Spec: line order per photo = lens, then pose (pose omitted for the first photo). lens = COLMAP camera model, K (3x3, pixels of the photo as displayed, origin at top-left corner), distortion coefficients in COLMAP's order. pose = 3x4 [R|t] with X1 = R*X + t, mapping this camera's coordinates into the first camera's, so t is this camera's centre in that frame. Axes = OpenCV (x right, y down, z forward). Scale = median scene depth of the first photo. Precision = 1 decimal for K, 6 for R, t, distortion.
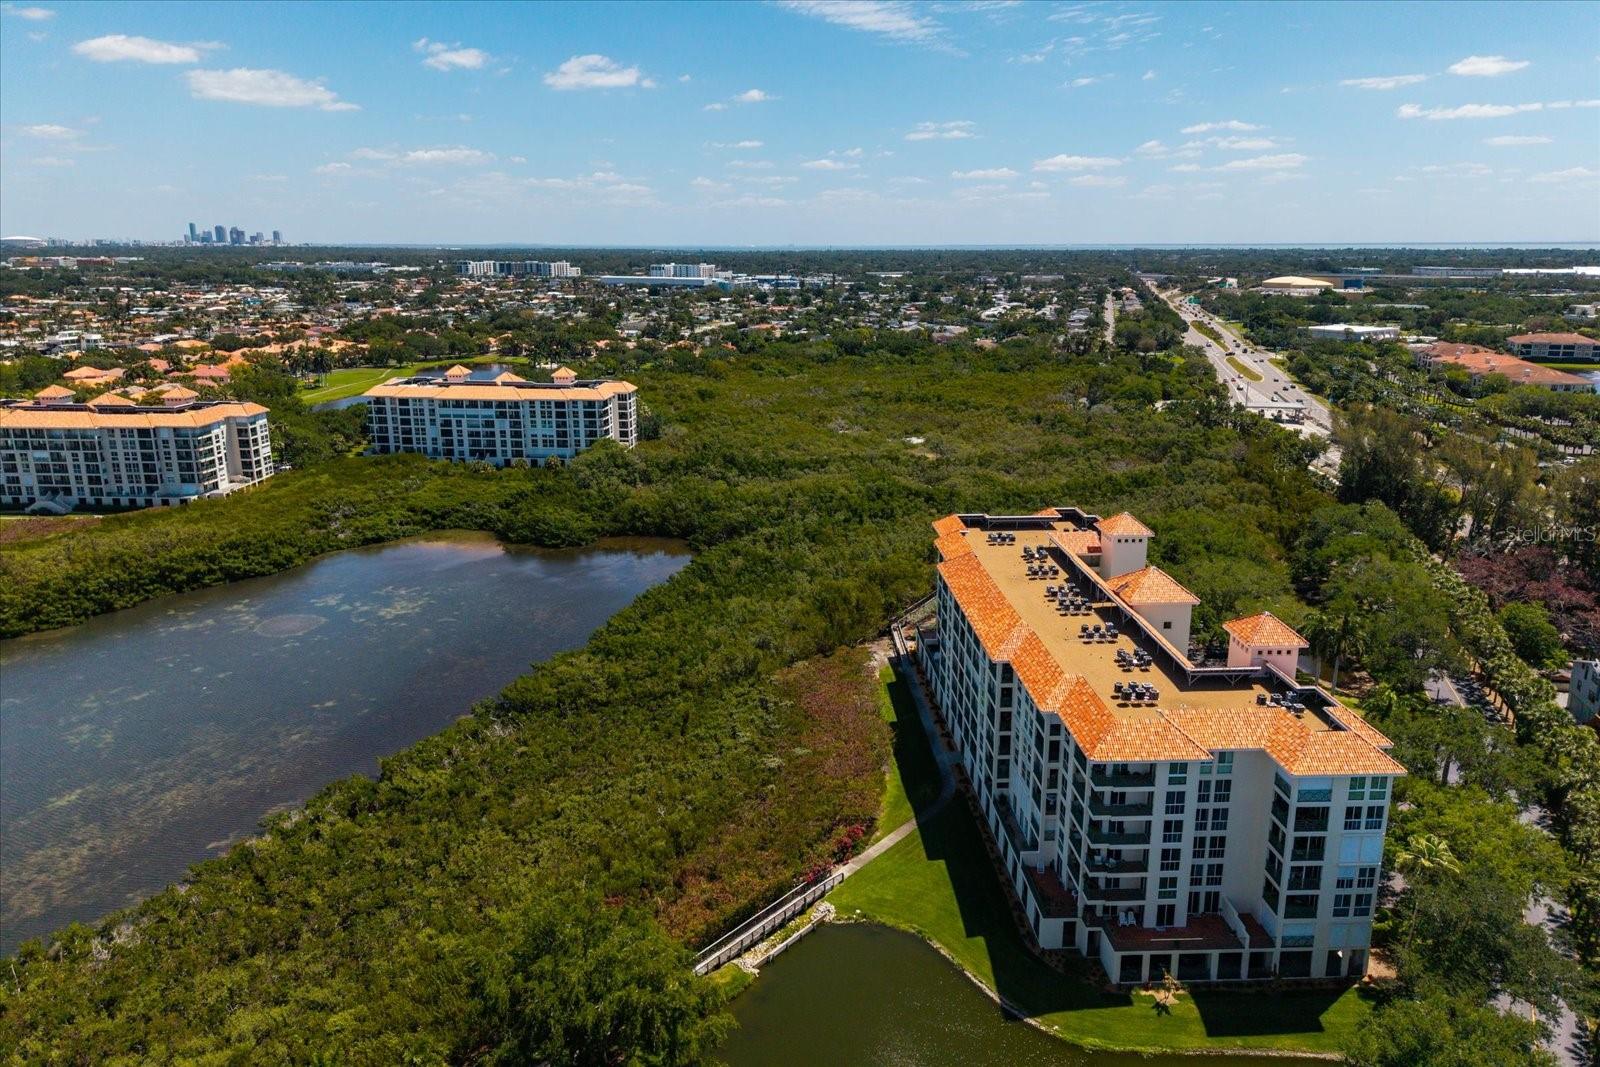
lens RADIAL K [[1028.4, 0, 805.0], [0, 1028.4, 569.5], [0, 0, 1]] dist [0.069291, -0.054112]
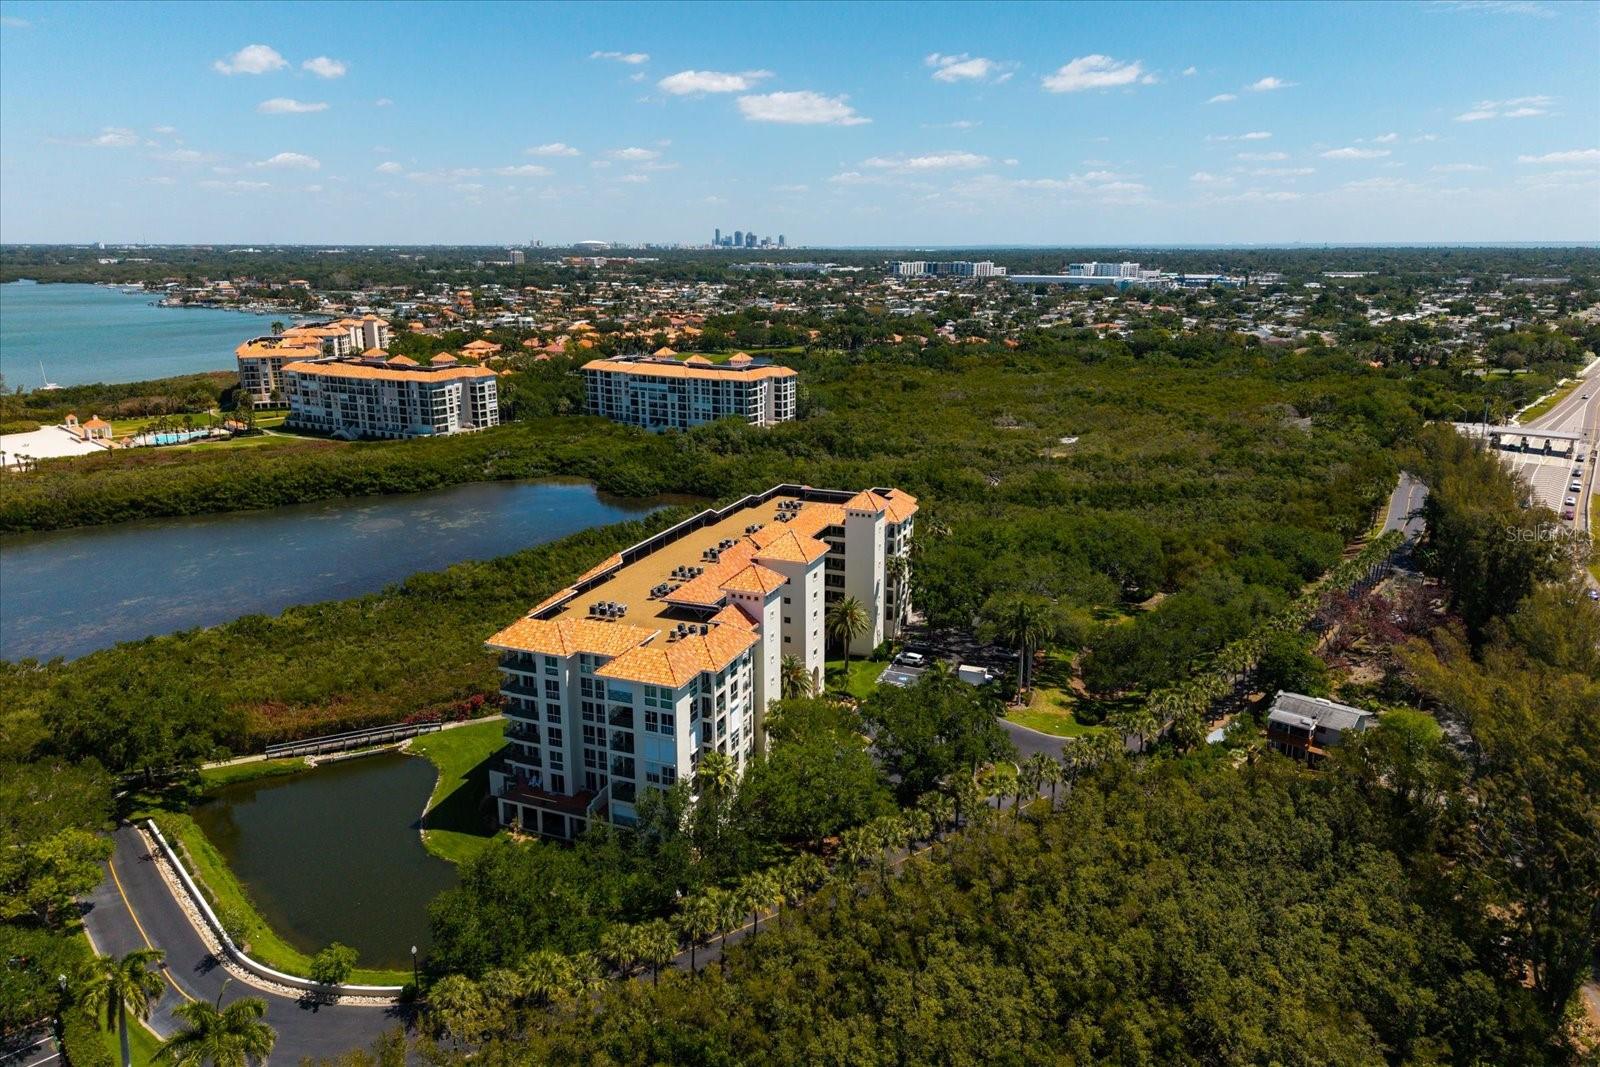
lens RADIAL K [[1058.0, 0, 833.4], [0, 1058.0, 535.0], [0, 0, 1]] dist [0.073765, -0.055436]
pose [[0.907523, 0.112756, -0.404584, 0.372135], [-0.127895, 0.991732, -0.010490, 0.003186], [0.400056, 0.061264, 0.914441, -0.015943]]
